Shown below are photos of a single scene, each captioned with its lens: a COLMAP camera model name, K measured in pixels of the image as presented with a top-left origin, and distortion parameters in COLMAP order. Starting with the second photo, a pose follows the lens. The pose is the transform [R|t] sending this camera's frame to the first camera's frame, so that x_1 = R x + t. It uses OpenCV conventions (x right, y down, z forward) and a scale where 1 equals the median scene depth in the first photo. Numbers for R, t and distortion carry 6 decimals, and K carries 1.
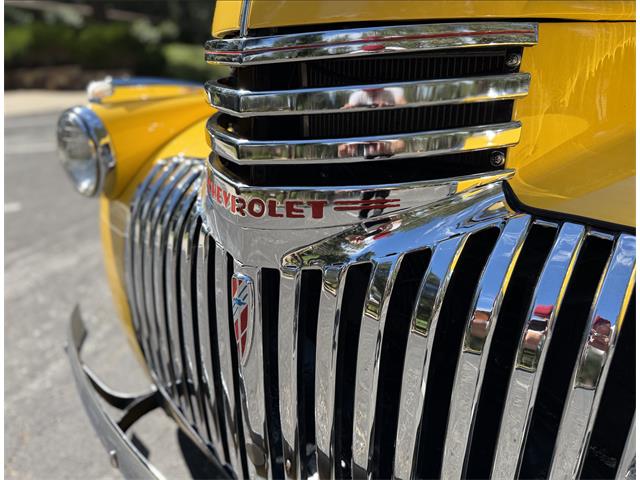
lens RADIAL K [[468.1, 0, 320.0], [0, 468.1, 240.0], [0, 0, 1]] dist [-0.004478, -0.000300]
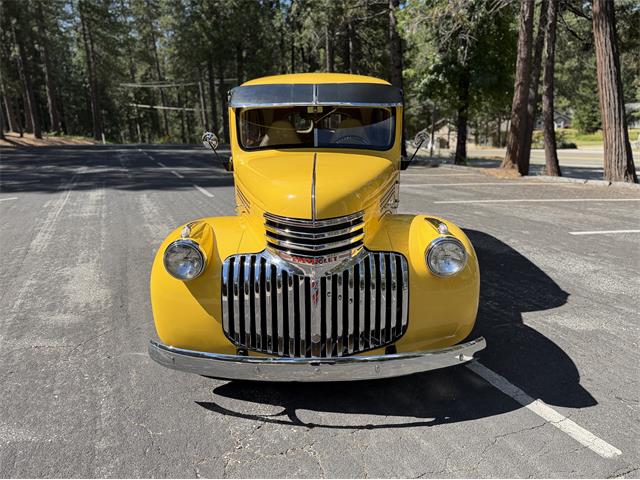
lens RADIAL K [[469.7, 0, 323.6], [0, 469.7, 242.2], [0, 0, 1]] dist [0.000845, -0.004247]
pose [[0.775872, -0.136961, 0.615844, -1.434103], [0.219692, 0.973708, -0.060231, 0.008367], [-0.591403, 0.182027, 0.785562, -1.179423]]
